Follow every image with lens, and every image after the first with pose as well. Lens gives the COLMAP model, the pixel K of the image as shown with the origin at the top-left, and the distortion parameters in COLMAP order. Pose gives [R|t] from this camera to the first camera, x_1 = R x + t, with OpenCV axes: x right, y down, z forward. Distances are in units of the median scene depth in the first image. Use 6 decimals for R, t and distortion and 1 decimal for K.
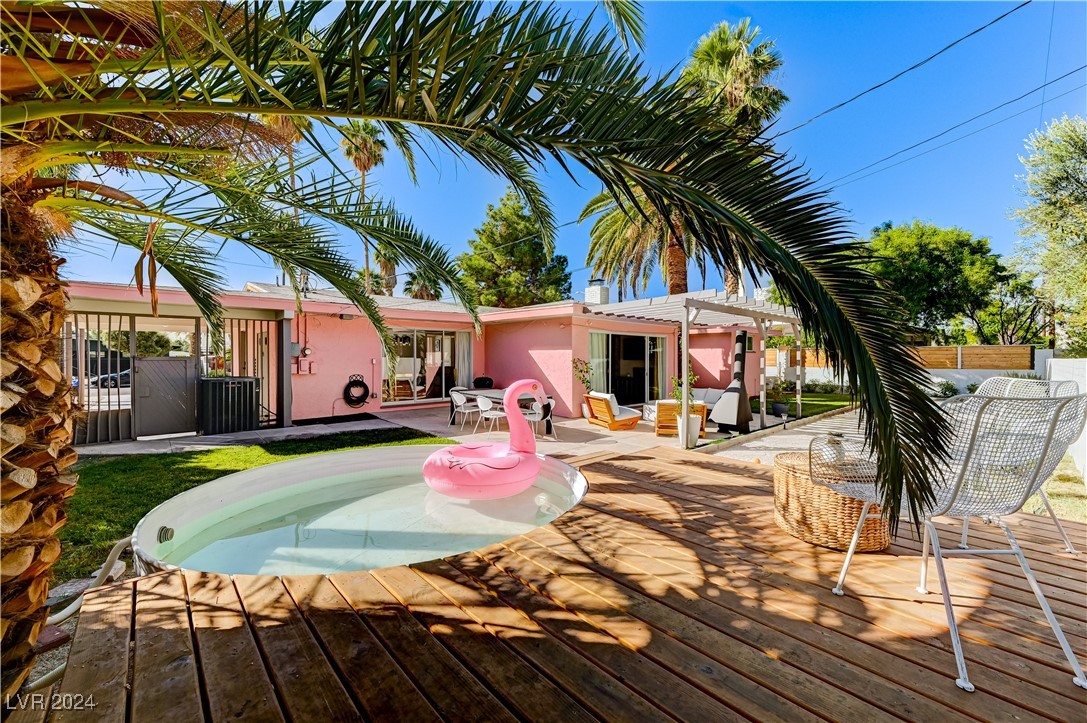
lens RADIAL K [[430.6, 0, 543.5], [0, 430.6, 361.5], [0, 0, 1]] dist [0.015306, -0.000054]
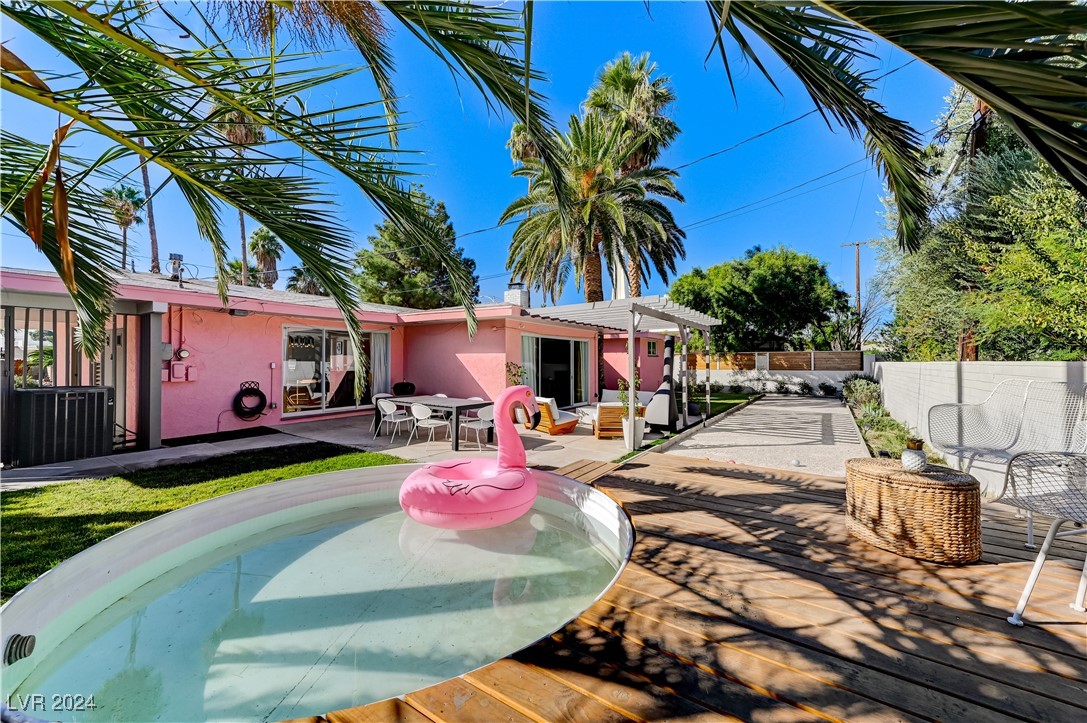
lens RADIAL K [[422.2, 0, 544.8], [0, 422.2, 357.3], [0, 0, 1]] dist [0.021267, 0.000130]
pose [[0.971070, 0.002101, 0.238786, -0.088702], [0.002250, 0.999836, -0.017947, -0.000427], [-0.238785, 0.017965, 0.970906, 0.064101]]
